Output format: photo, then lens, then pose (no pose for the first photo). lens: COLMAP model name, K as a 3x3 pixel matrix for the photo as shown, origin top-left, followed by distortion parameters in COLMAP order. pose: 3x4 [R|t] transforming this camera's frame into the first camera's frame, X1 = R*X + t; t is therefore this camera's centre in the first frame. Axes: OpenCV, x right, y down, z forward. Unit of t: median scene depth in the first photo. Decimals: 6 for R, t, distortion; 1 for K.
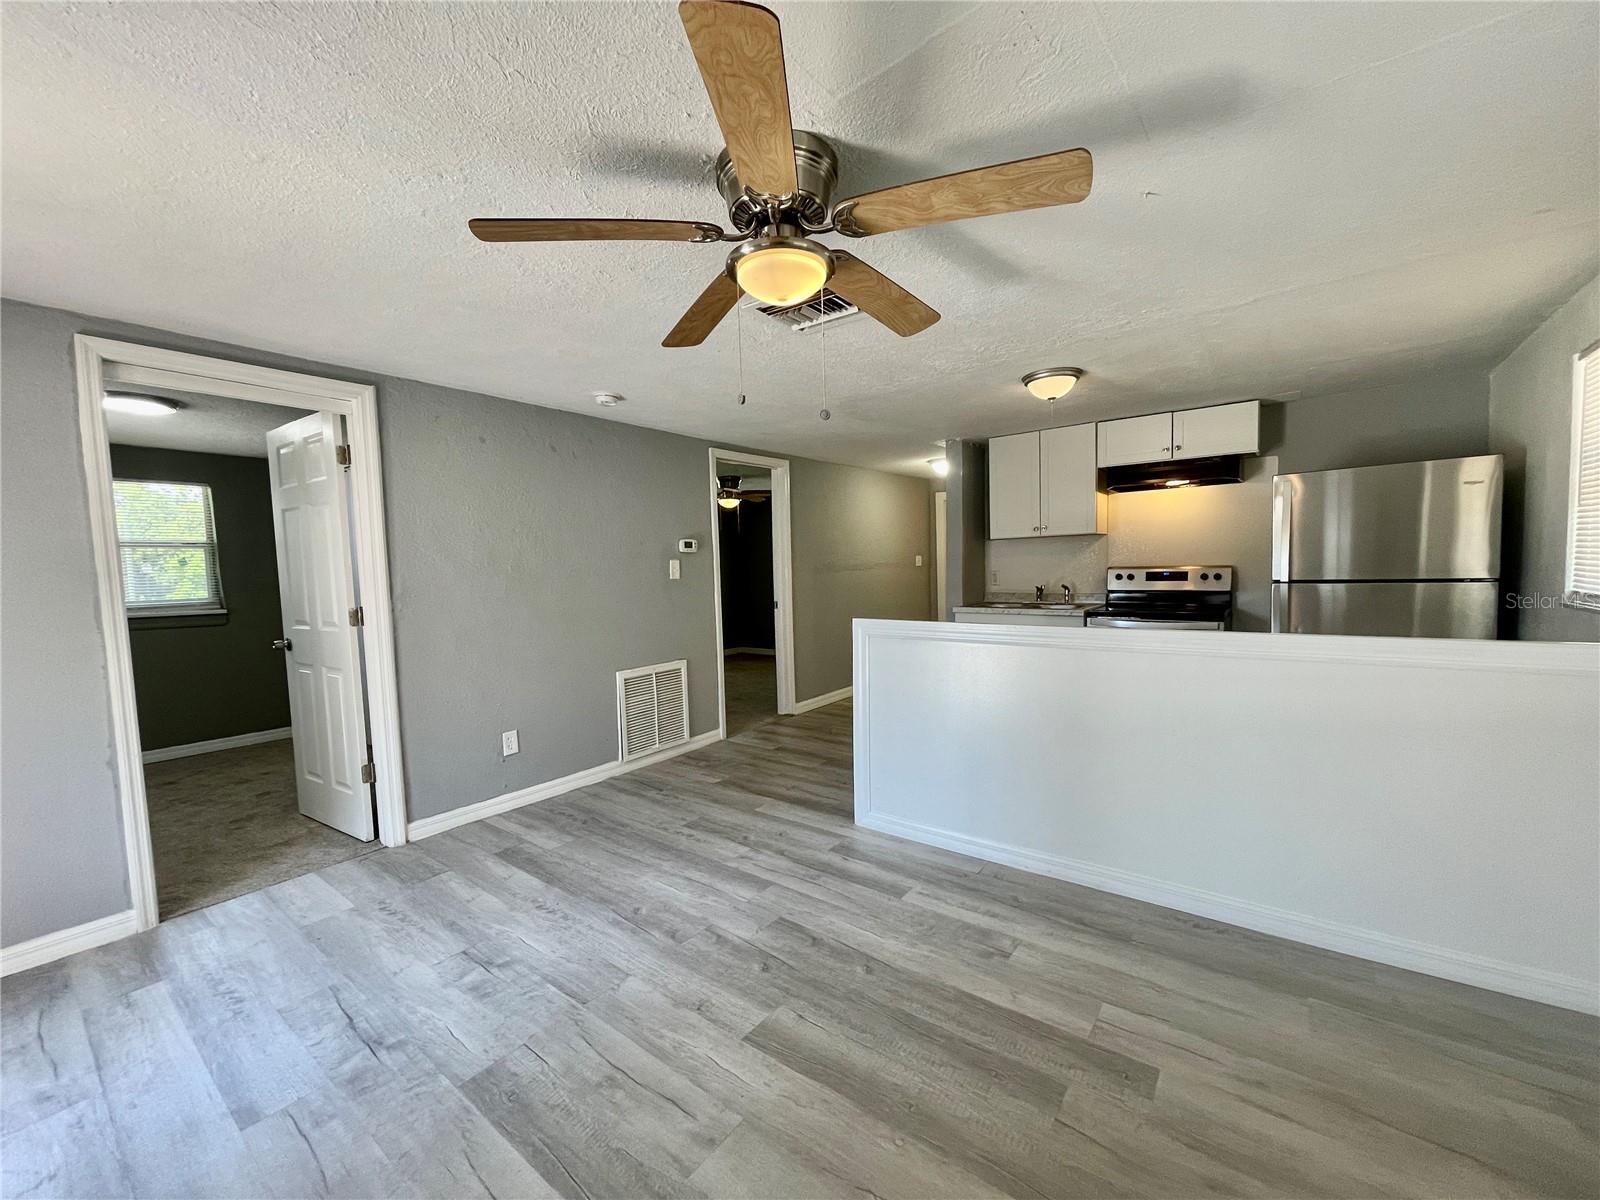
lens RADIAL K [[642.2, 0, 804.6], [0, 642.2, 599.9], [0, 0, 1]] dist [0.002526, -0.000585]
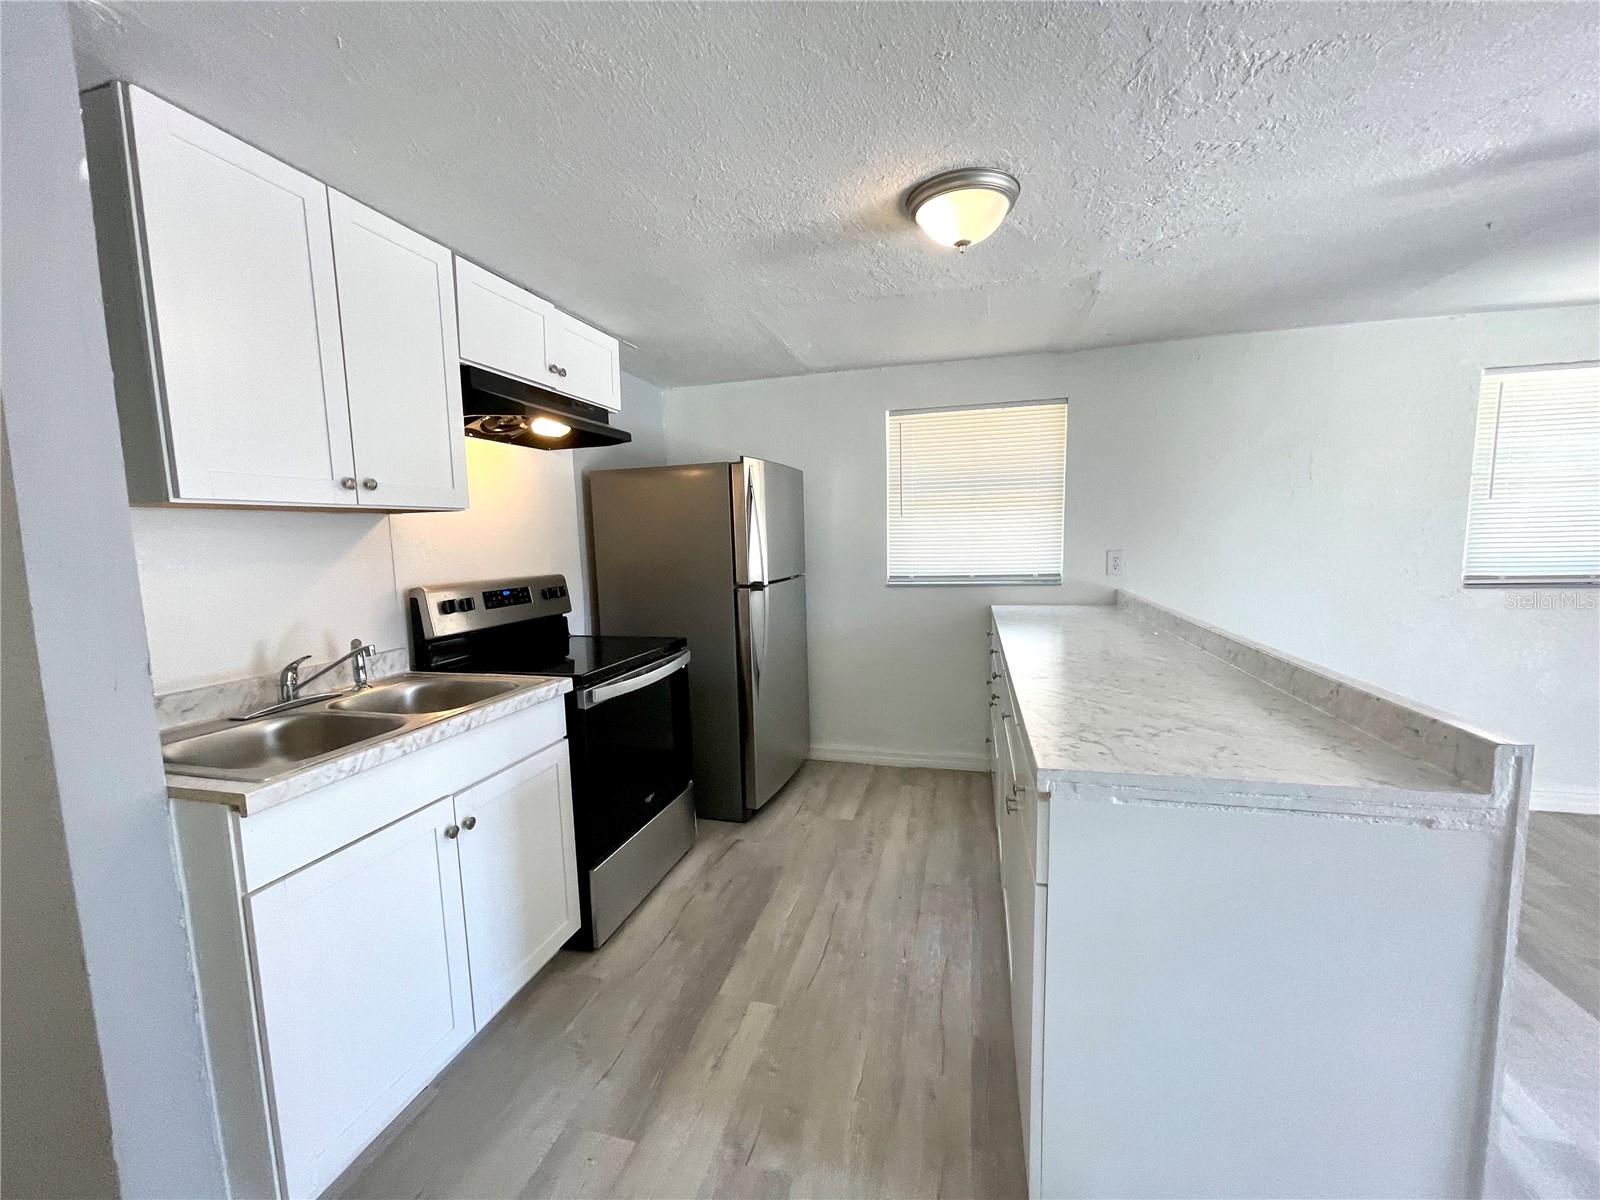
lens RADIAL K [[642.2, 0, 796.1], [0, 642.2, 606.3], [0, 0, 1]] dist [0.002526, -0.000585]
pose [[-0.368804, -0.062886, 0.927377, -0.063498], [0.089472, 0.990674, 0.102760, -0.090548], [-0.925191, 0.120873, -0.359738, 1.365418]]
